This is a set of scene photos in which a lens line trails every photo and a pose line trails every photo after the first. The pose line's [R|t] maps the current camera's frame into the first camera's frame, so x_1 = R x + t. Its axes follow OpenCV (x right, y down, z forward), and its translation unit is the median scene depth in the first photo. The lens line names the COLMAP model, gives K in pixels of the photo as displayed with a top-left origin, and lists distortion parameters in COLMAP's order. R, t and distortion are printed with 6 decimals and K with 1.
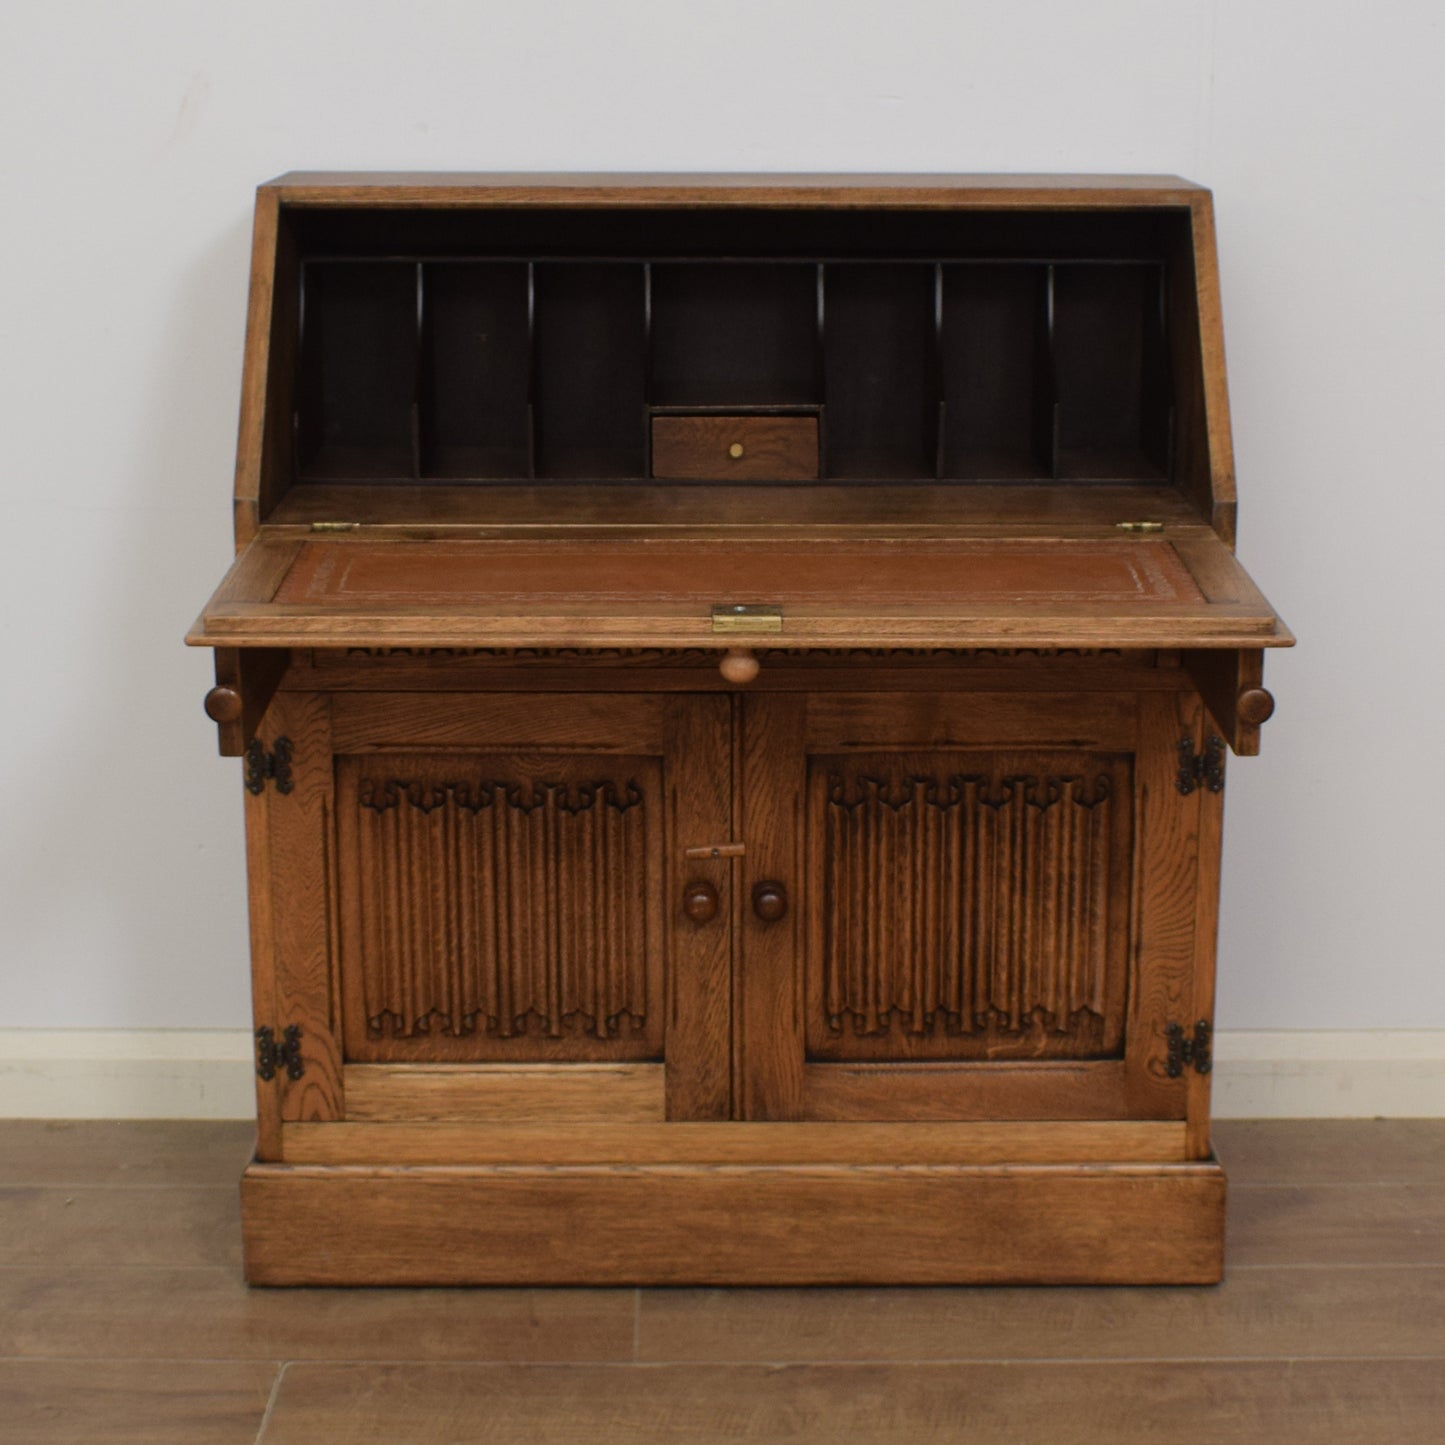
lens RADIAL K [[3043.6, 0, 765.9], [0, 3043.6, 767.1], [0, 0, 1]] dist [-0.068506, -0.159747]
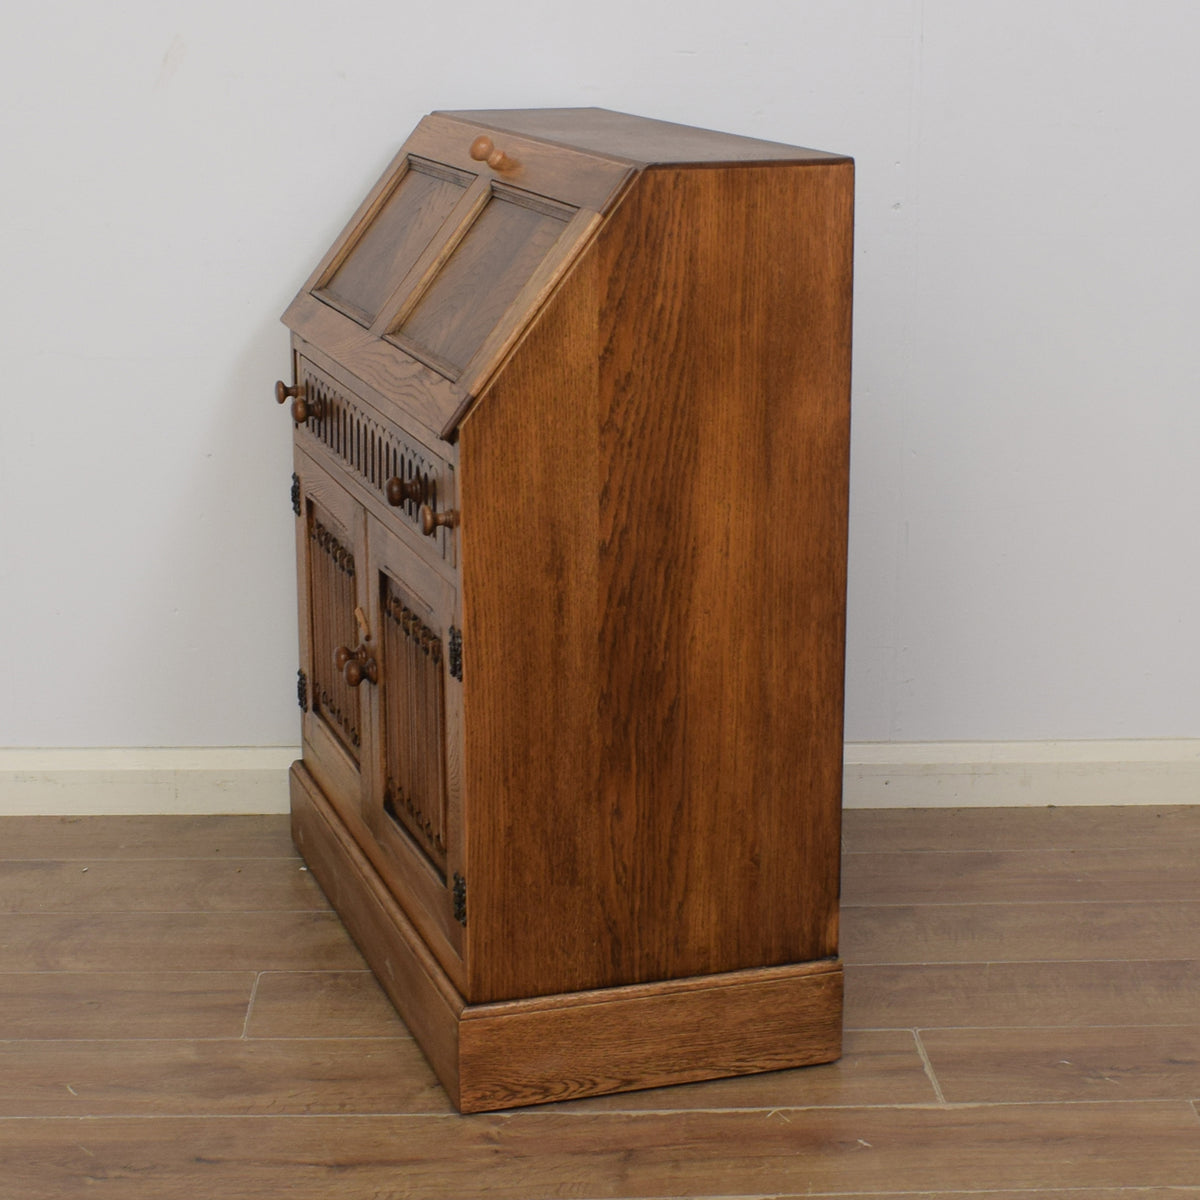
lens RADIAL K [[2636.5, 0, 600.2], [0, 2636.5, 601.7], [0, 0, 1]] dist [-0.095582, 0.004909]
pose [[0.286060, 0.234313, -0.929122, 1.061058], [-0.236541, 0.956901, 0.168492, -0.196684], [0.928557, 0.171577, 0.329156, 0.707977]]
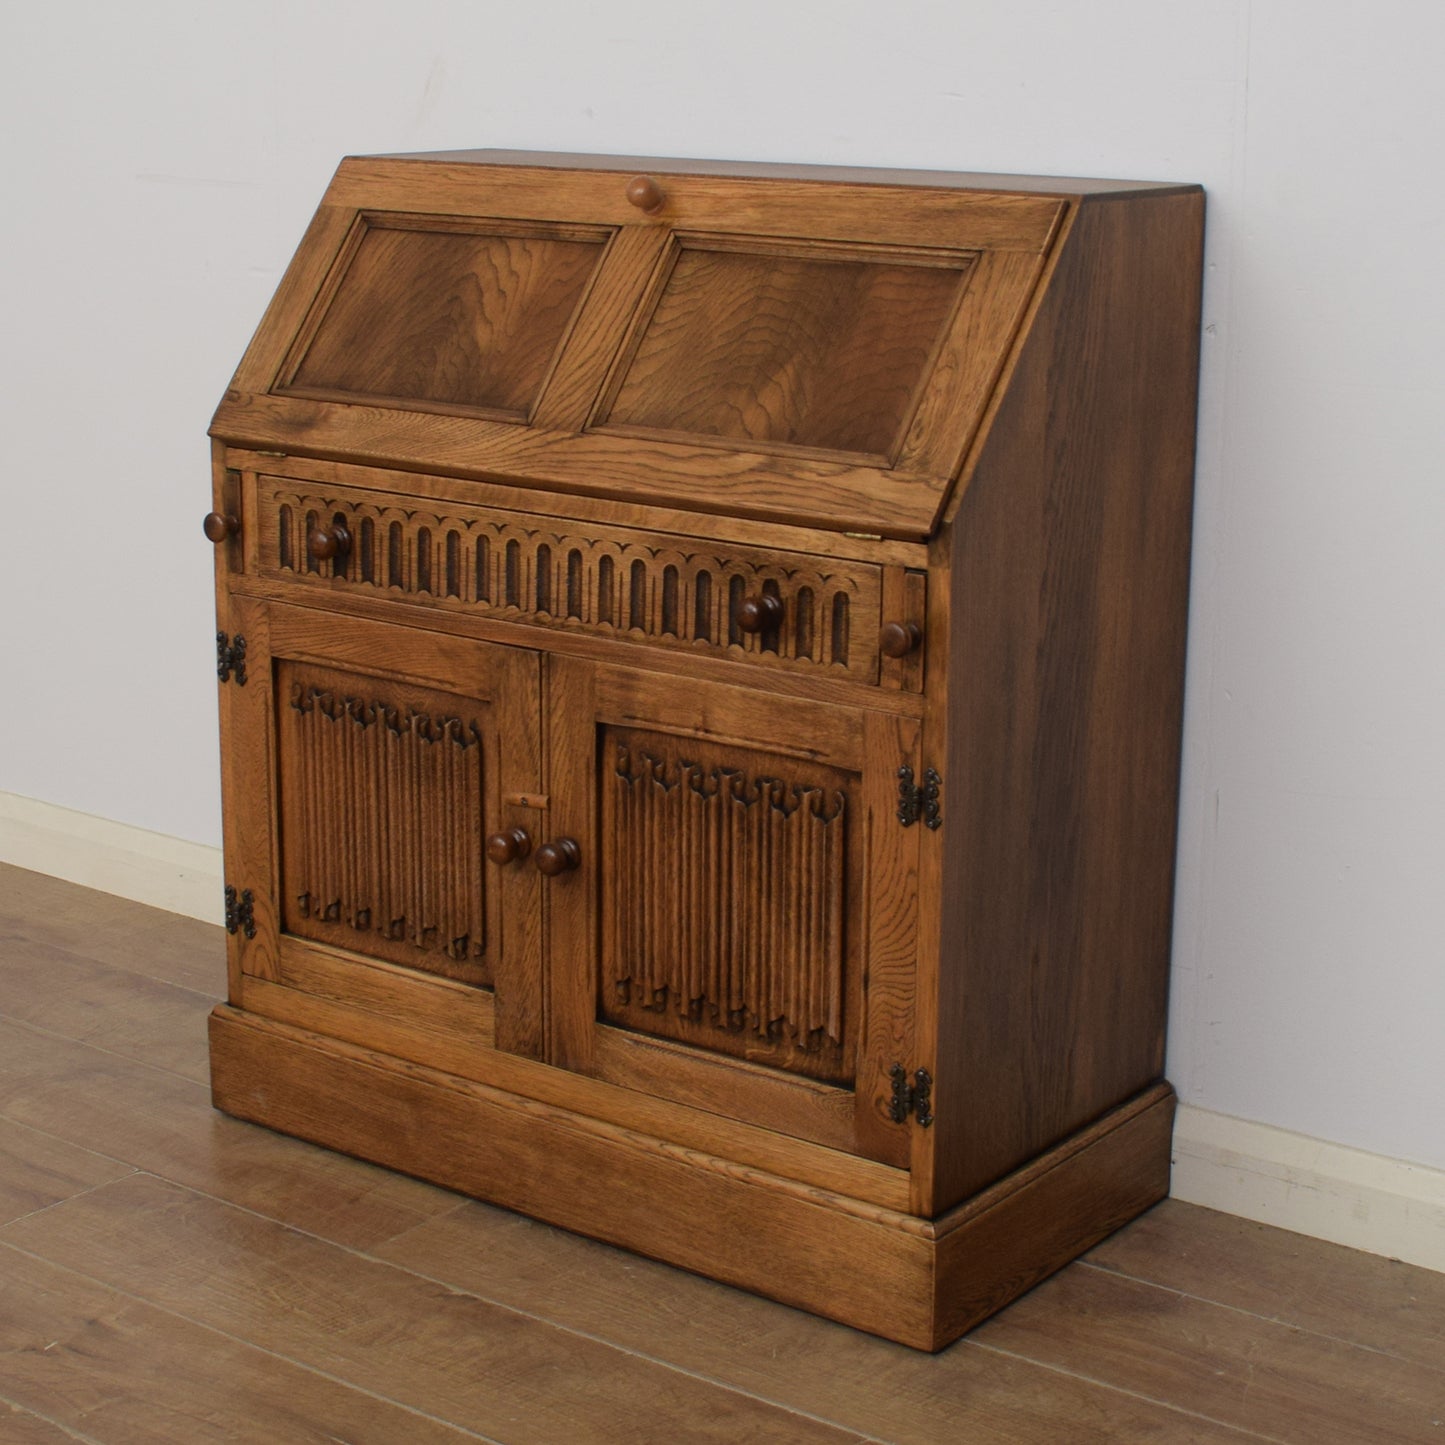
lens RADIAL K [[2817.7, 0, 719.1], [0, 2817.7, 684.6], [0, 0, 1]] dist [-0.076060, -0.099548]
pose [[0.788377, 0.146171, -0.597575, 0.601122], [-0.159670, 0.986693, 0.030699, -0.051300], [0.594110, 0.071212, 0.801225, 0.256582]]
